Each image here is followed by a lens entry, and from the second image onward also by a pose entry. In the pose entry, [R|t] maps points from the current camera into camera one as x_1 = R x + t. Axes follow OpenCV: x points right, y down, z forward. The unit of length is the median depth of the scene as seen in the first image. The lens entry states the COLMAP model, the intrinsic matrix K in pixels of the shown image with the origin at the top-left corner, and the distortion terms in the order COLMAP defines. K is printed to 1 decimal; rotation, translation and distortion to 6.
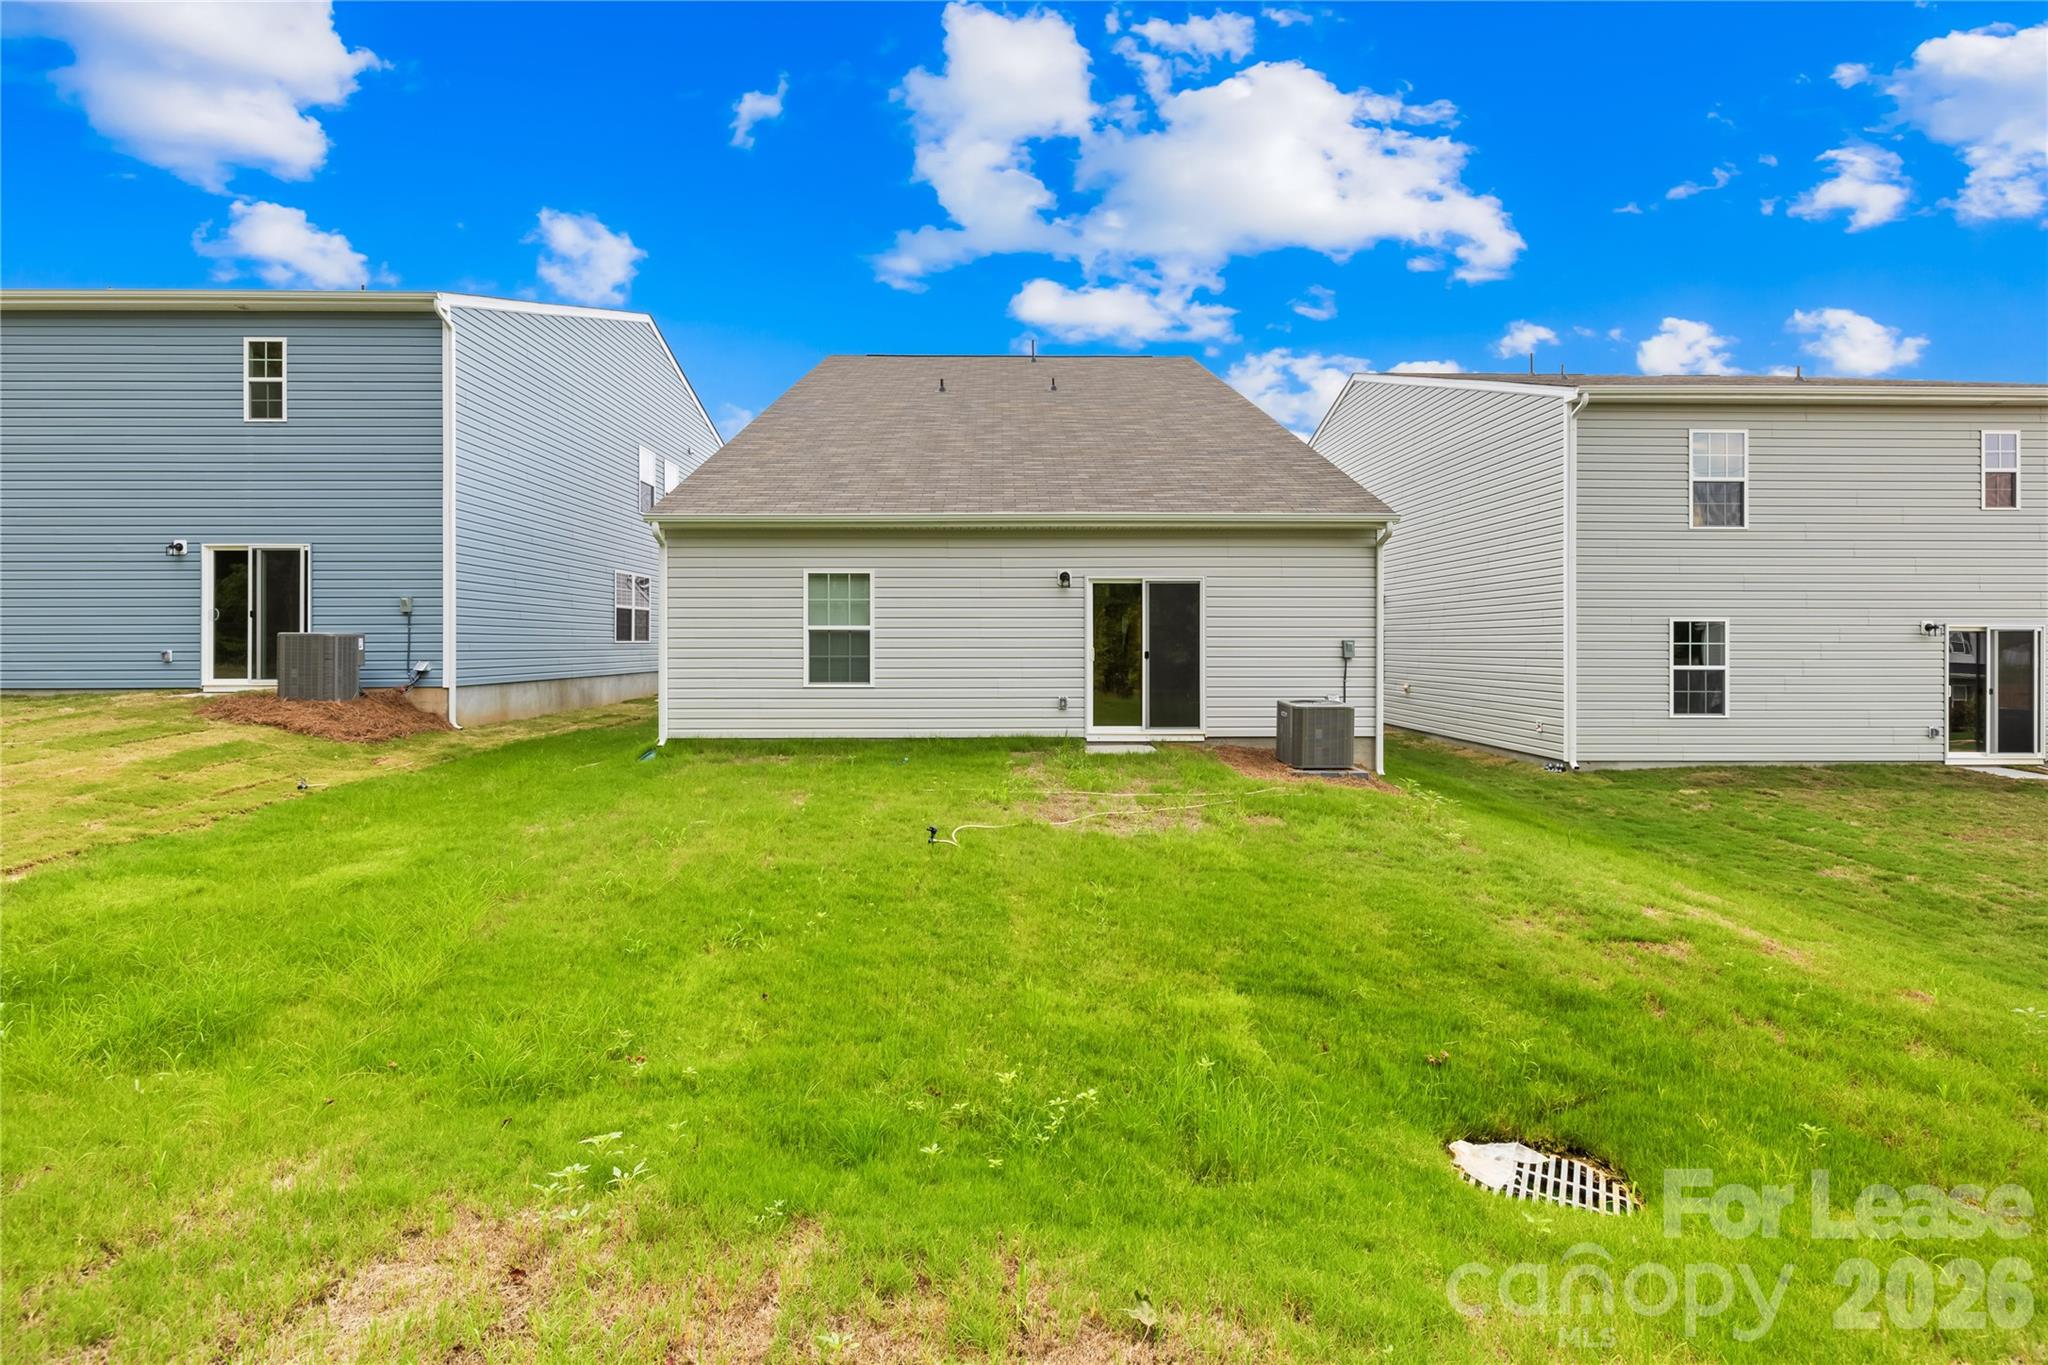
lens RADIAL K [[870.1, 0, 1016.3], [0, 870.1, 651.4], [0, 0, 1]] dist [0.005155, 0.000101]
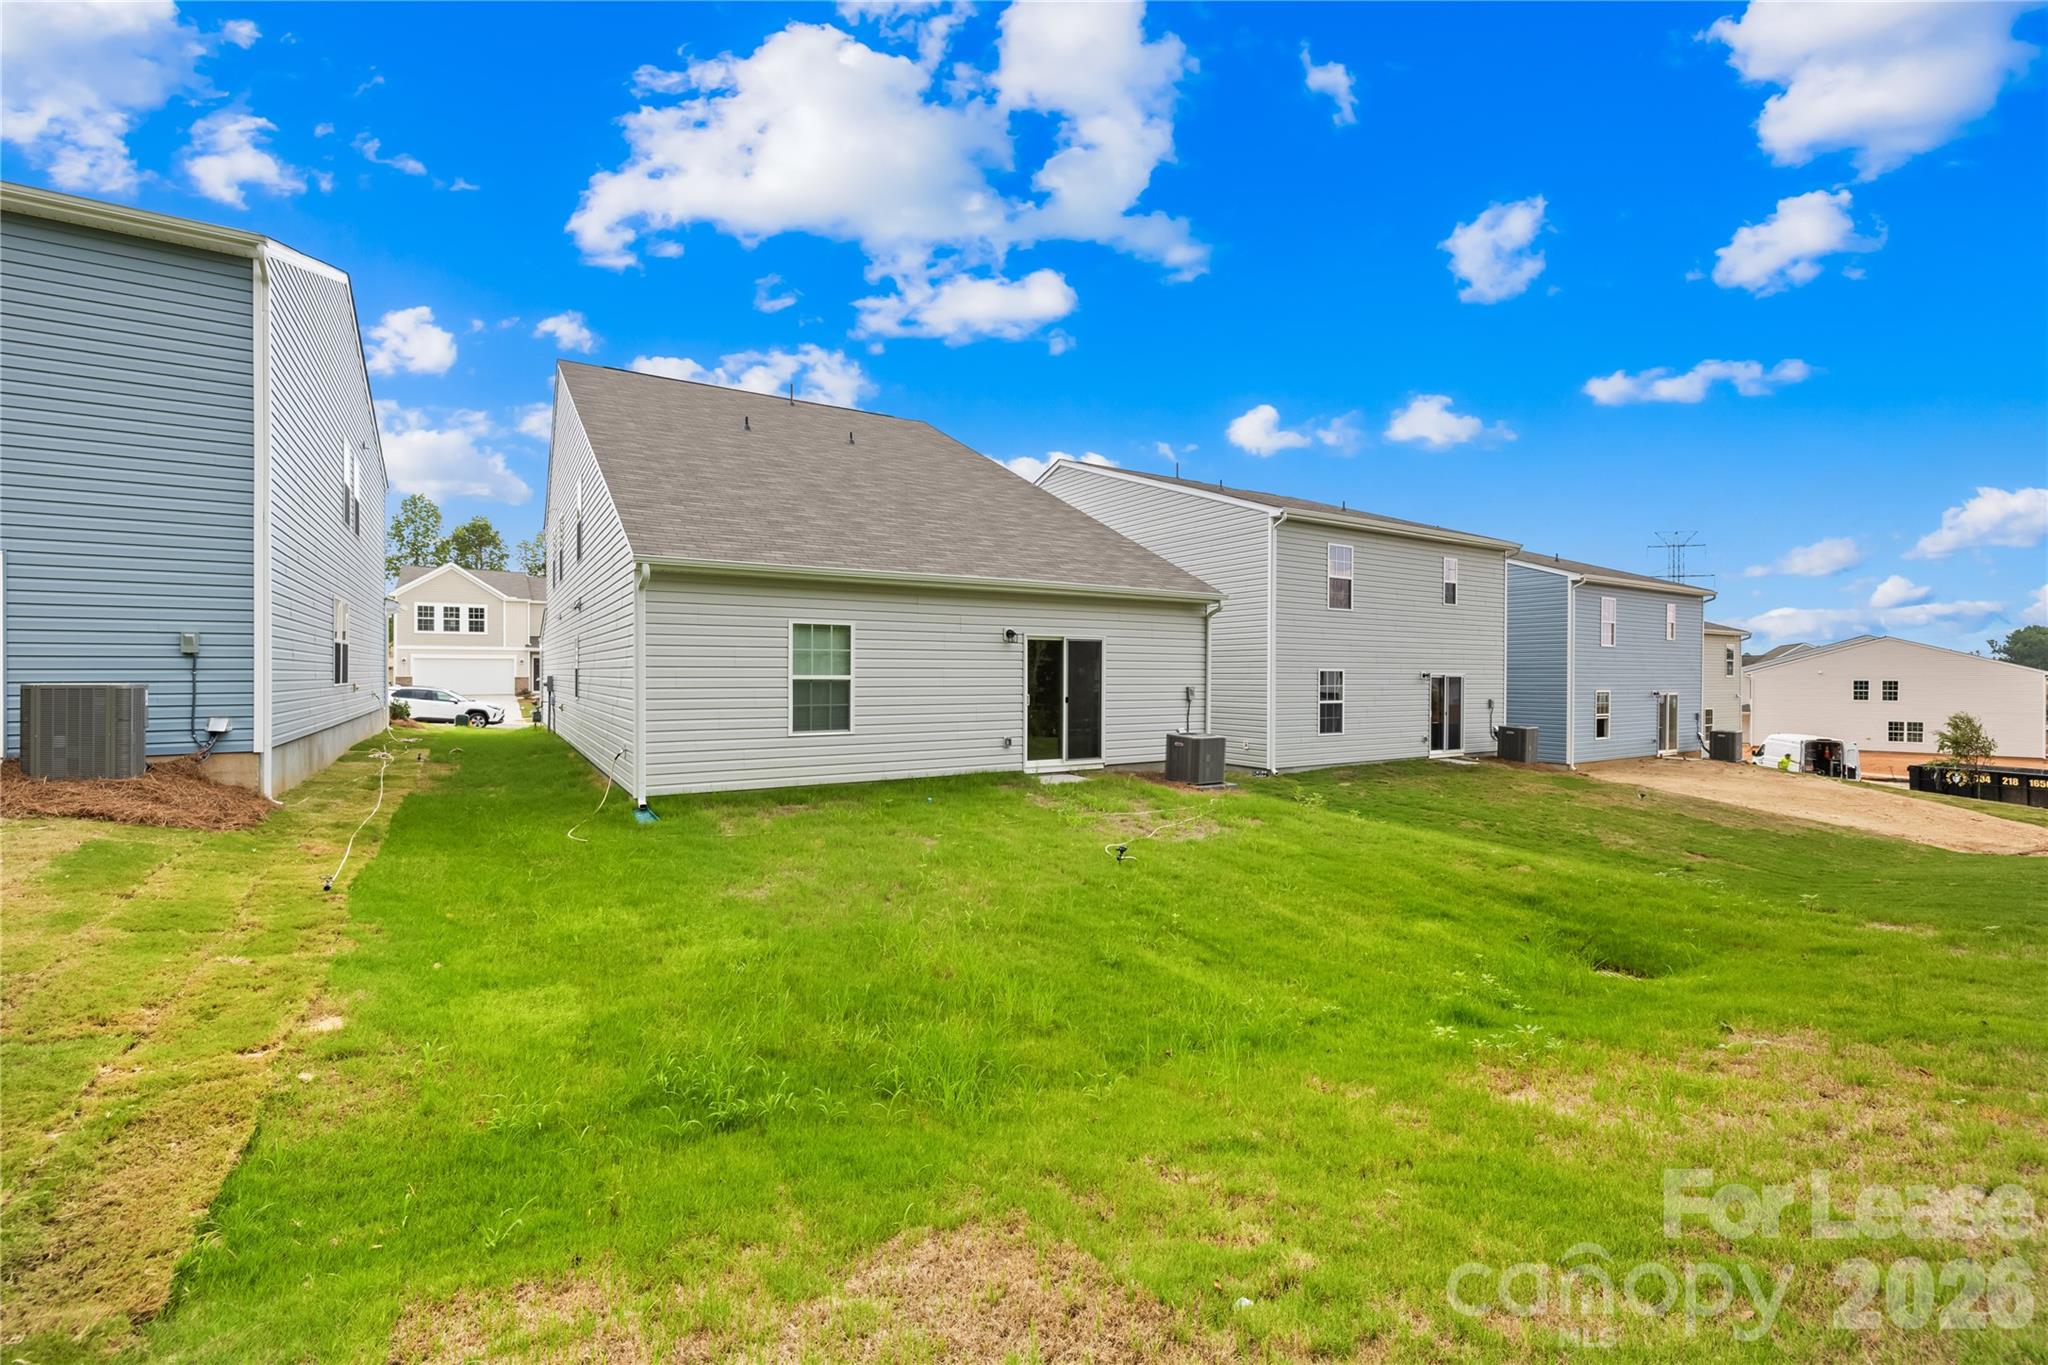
lens RADIAL K [[870.1, 0, 996.2], [0, 870.1, 677.1], [0, 0, 1]] dist [0.005155, 0.000101]
pose [[0.860371, 0.000299, 0.509669, -0.549976], [0.000047, 1.000000, -0.000666, -0.026706], [-0.509669, 0.000597, 0.860370, 0.008223]]
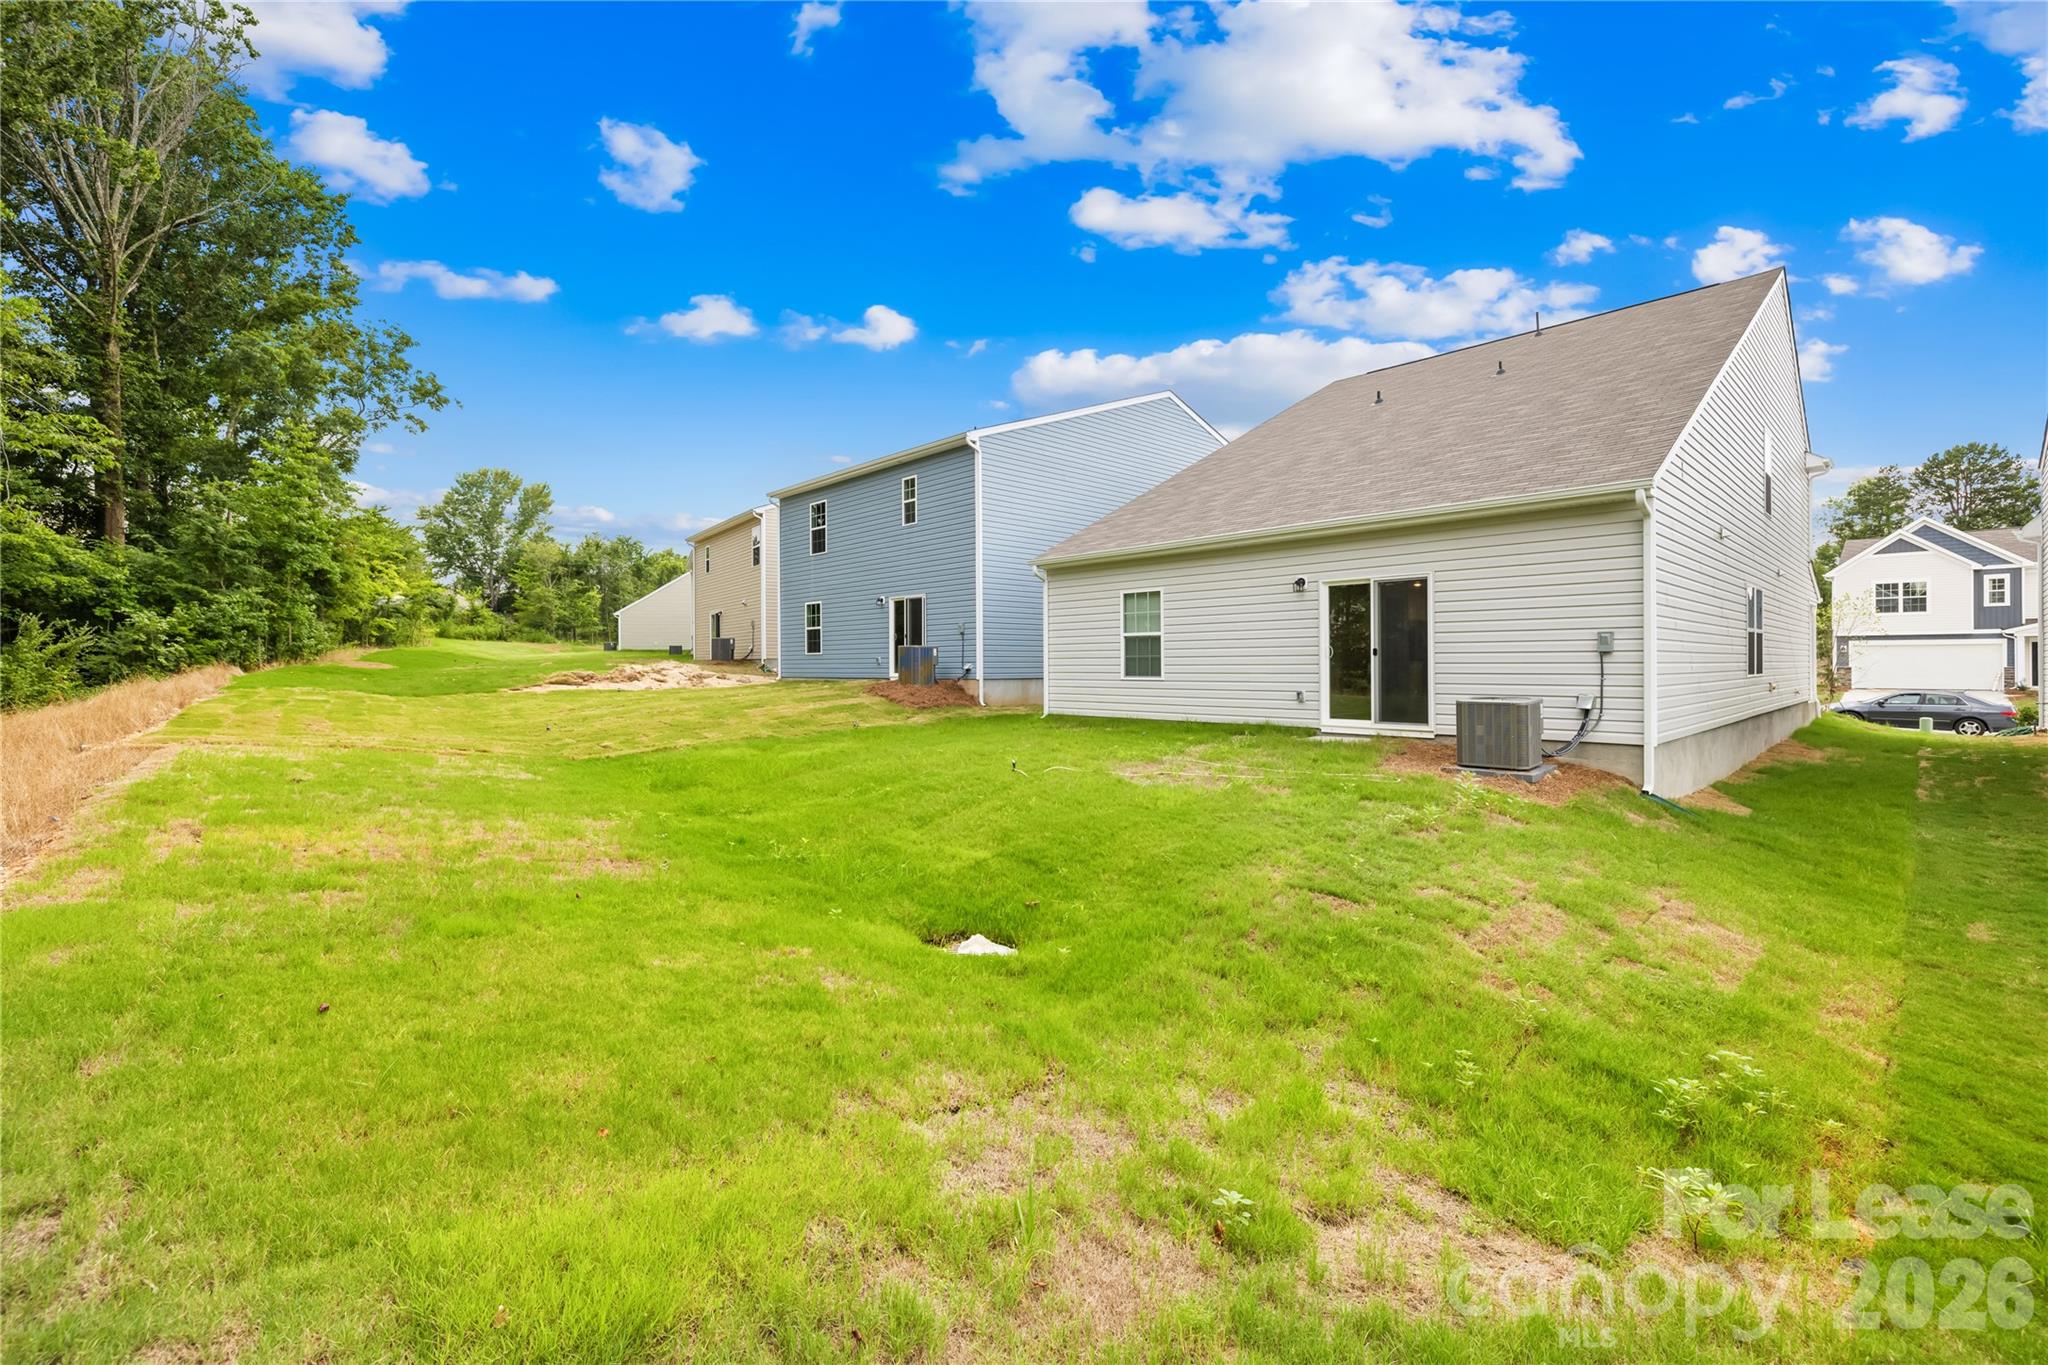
lens RADIAL K [[870.1, 0, 1015.9], [0, 870.1, 674.5], [0, 0, 1]] dist [0.005155, 0.000101]
pose [[0.676662, 0.005683, -0.736272, 0.623103], [-0.000563, 0.999974, 0.007201, 0.023712], [0.736294, -0.004459, 0.676647, -0.016698]]
